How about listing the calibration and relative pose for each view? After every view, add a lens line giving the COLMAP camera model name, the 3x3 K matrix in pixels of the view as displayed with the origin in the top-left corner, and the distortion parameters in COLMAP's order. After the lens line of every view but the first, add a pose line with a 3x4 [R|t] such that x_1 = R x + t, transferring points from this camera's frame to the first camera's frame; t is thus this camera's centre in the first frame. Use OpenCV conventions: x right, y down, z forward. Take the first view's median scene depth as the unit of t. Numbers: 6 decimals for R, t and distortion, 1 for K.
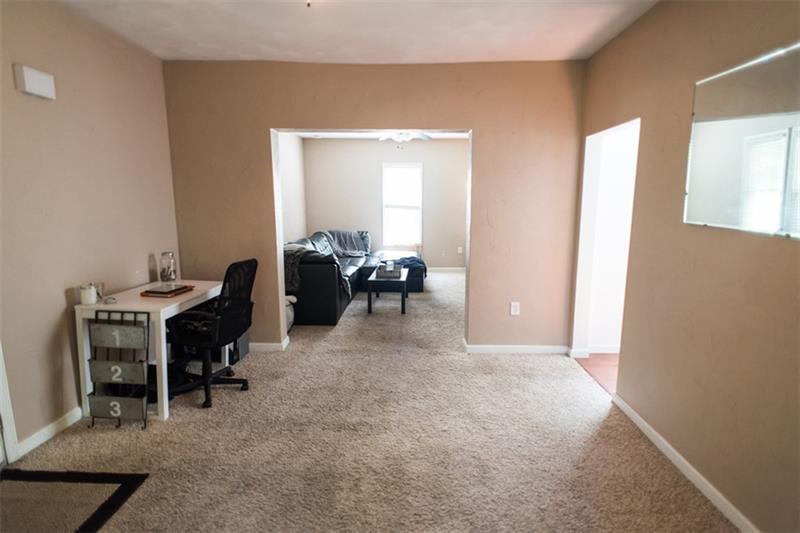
lens RADIAL K [[438.6, 0, 402.3], [0, 438.6, 268.3], [0, 0, 1]] dist [0.014257, -0.007222]
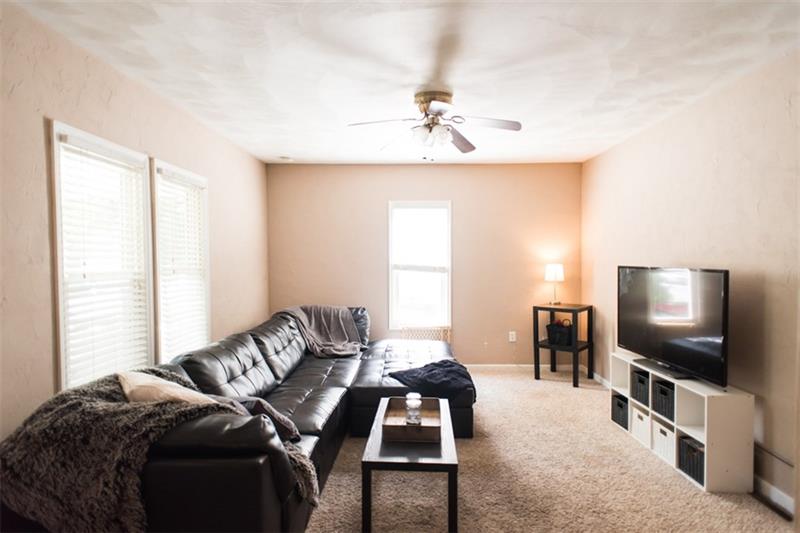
lens RADIAL K [[438.6, 0, 399.7], [0, 438.6, 265.1], [0, 0, 1]] dist [0.014257, -0.007222]
pose [[0.999992, -0.000903, -0.003821, -0.028487], [0.000395, 0.991380, -0.131018, -0.064357], [0.003906, 0.131015, 0.991373, 0.389126]]
